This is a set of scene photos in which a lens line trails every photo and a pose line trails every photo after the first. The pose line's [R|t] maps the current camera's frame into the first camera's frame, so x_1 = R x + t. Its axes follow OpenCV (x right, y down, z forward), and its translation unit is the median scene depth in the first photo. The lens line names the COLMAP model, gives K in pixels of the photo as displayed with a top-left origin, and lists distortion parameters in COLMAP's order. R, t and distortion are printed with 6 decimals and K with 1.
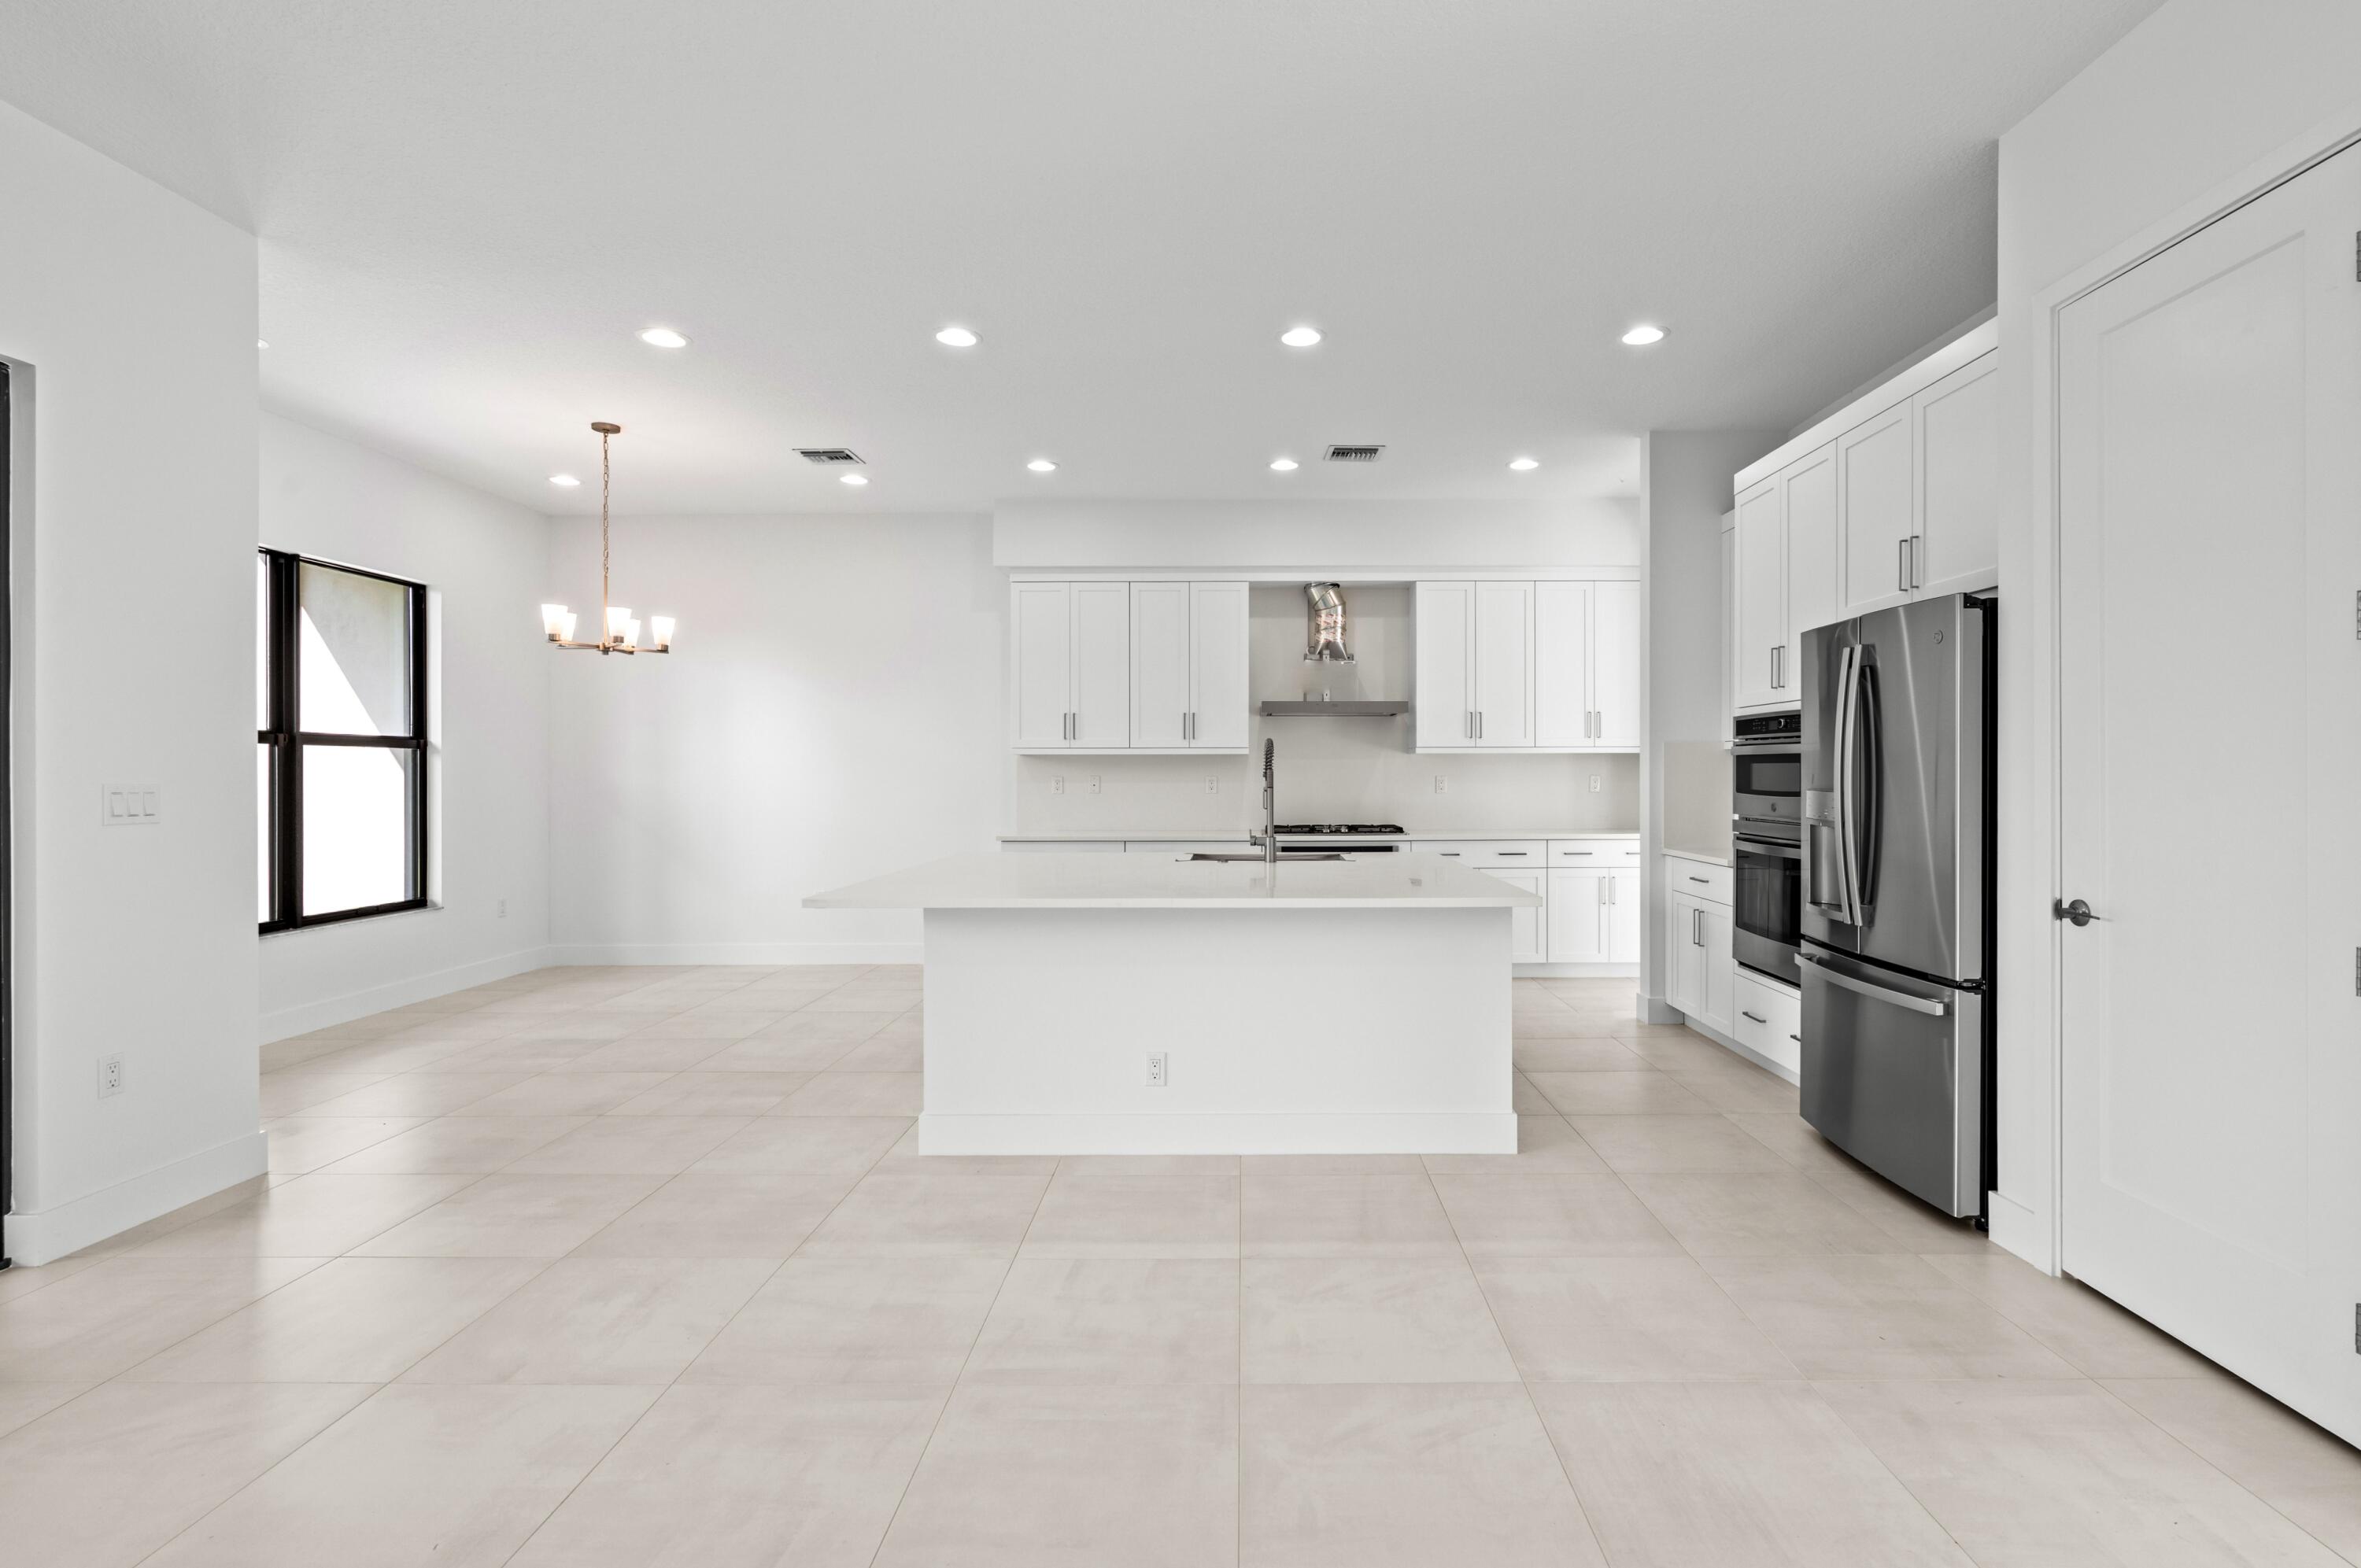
lens RADIAL K [[1076.9, 0, 1220.1], [0, 1076.9, 771.3], [0, 0, 1]] dist [-0.005049, 0.001138]
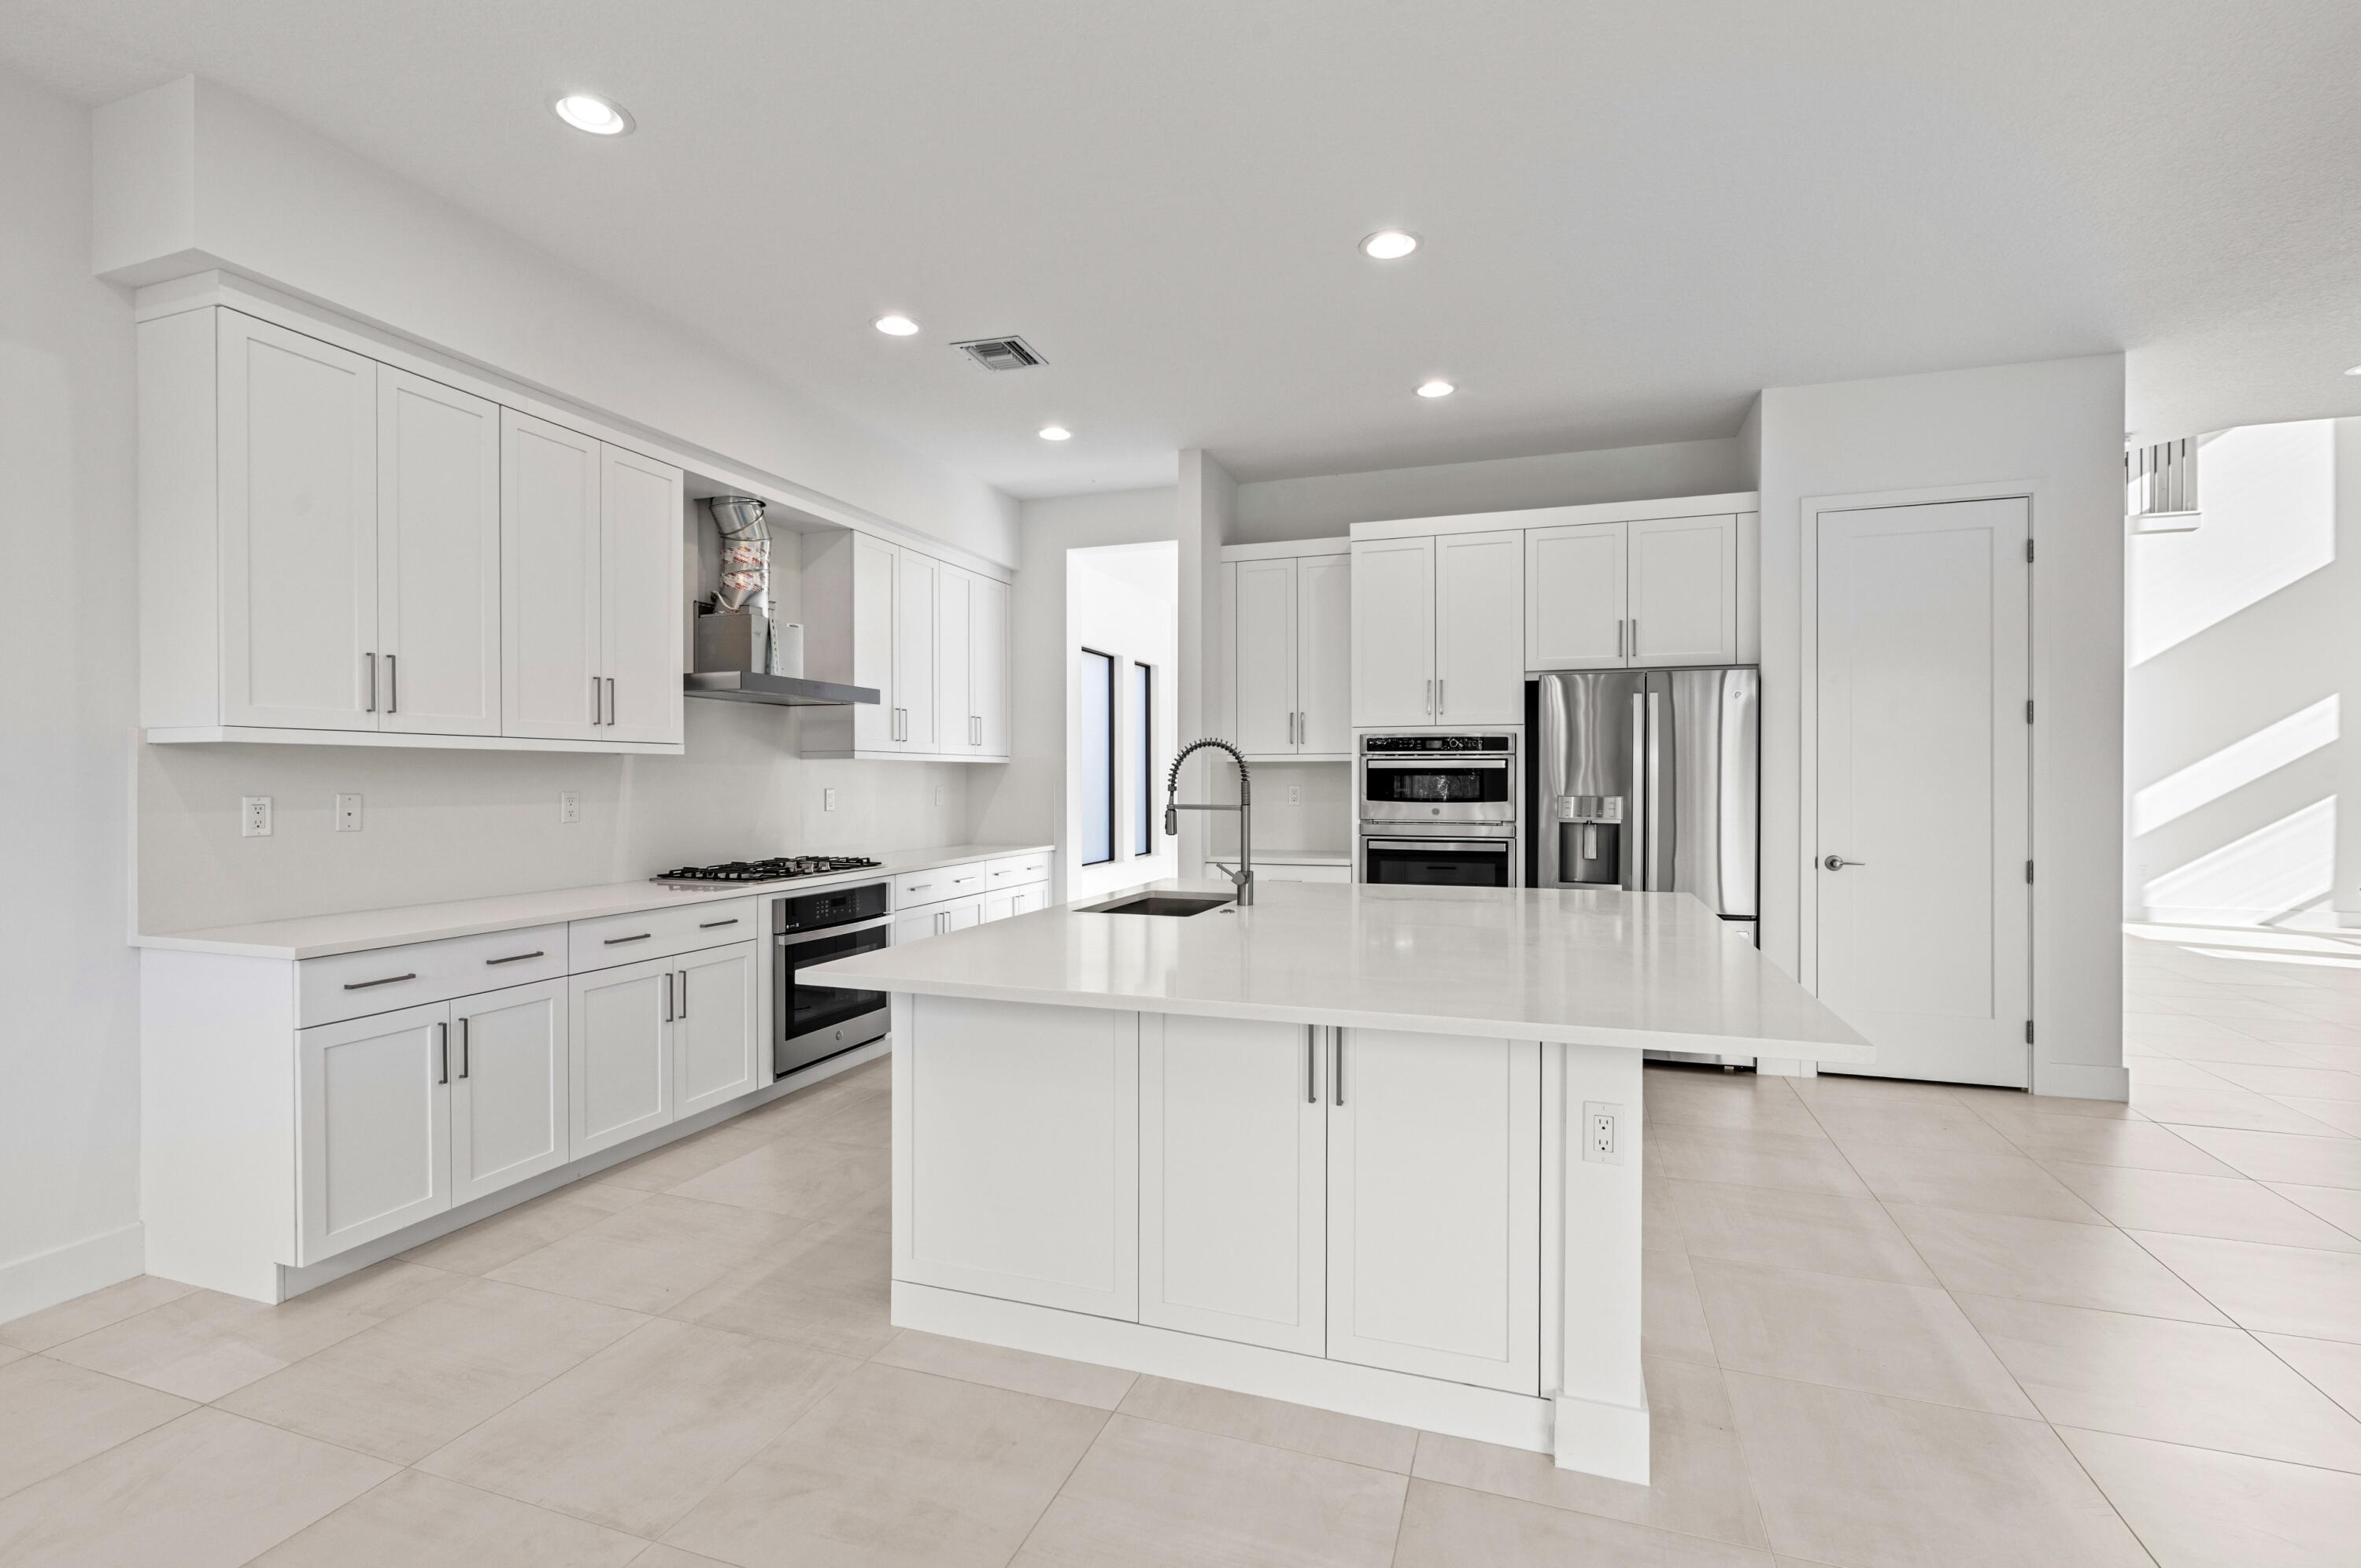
lens RADIAL K [[1076.9, 0, 1155.6], [0, 1076.9, 783.1], [0, 0, 1]] dist [-0.005049, 0.001138]
pose [[0.329906, -0.002549, 0.944010, -0.563137], [0.000677, 0.999997, 0.002464, -0.001464], [-0.944013, -0.000174, 0.329907, 0.678896]]
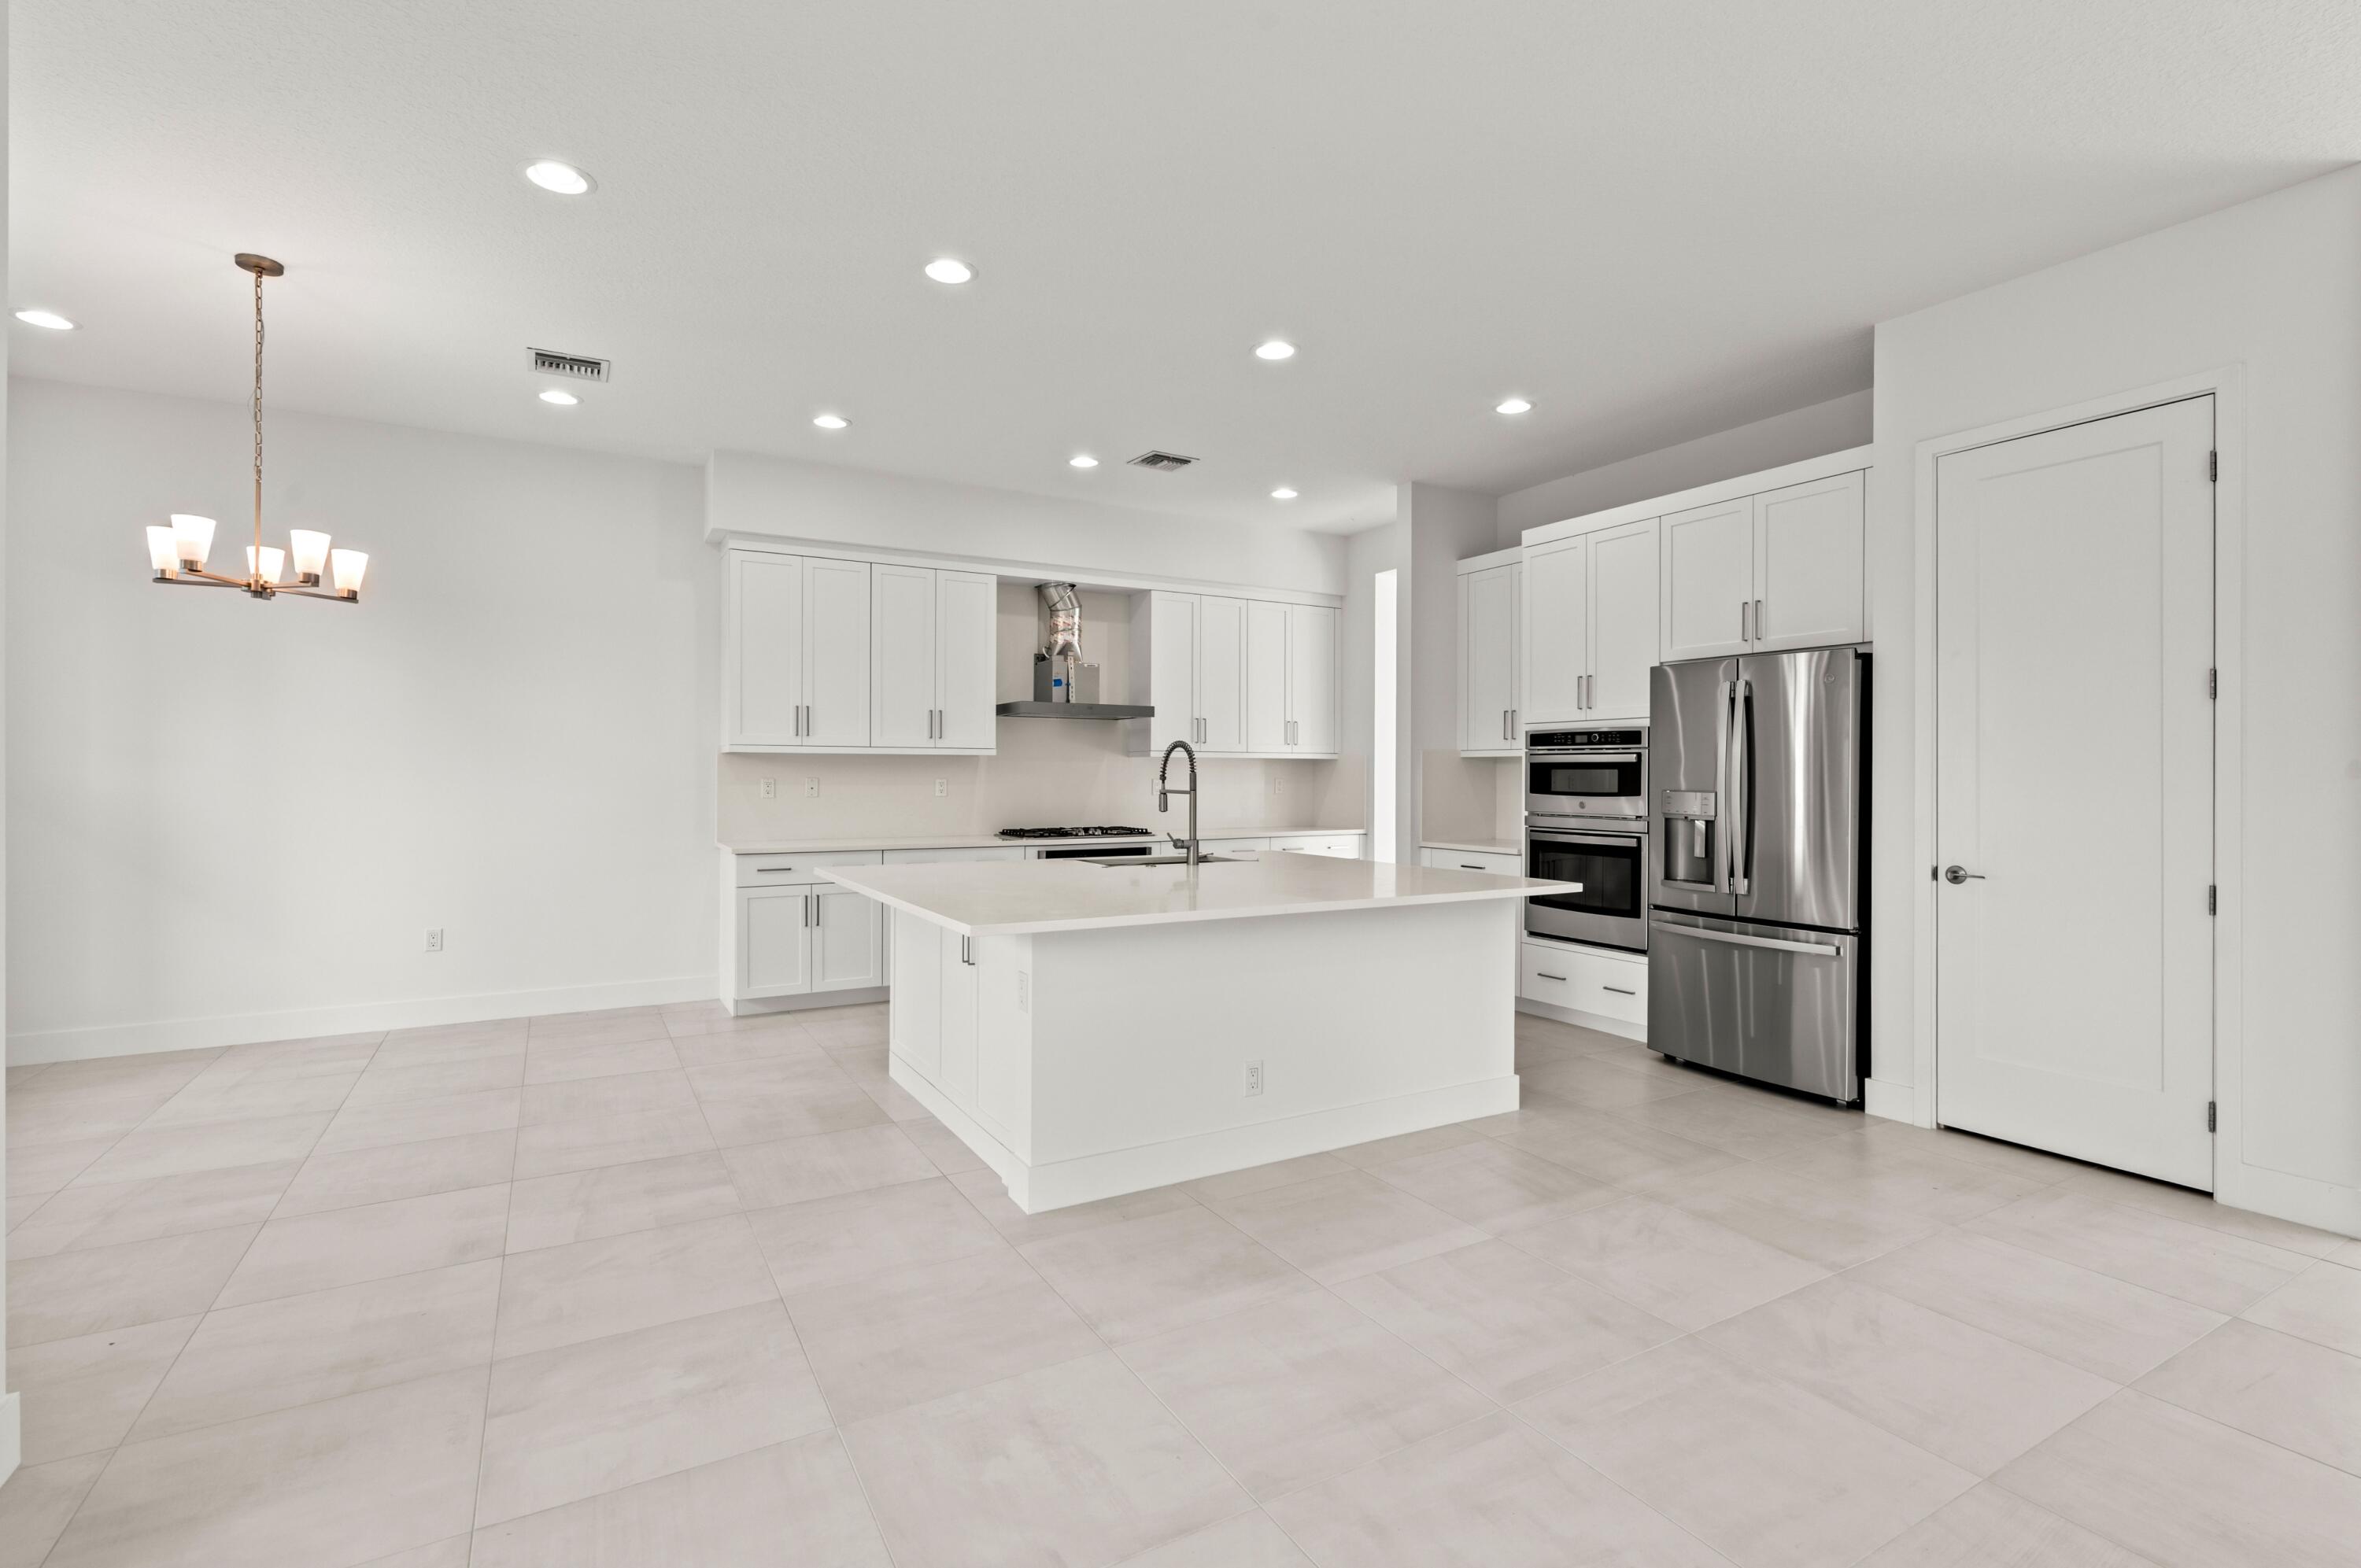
lens RADIAL K [[1076.9, 0, 1149.5], [0, 1076.9, 770.8], [0, 0, 1]] dist [-0.005049, 0.001138]
pose [[0.870305, 0.006096, 0.492475, -0.401281], [-0.004783, 0.999981, -0.003926, 0.001023], [-0.492490, 0.001061, 0.870318, 0.125950]]
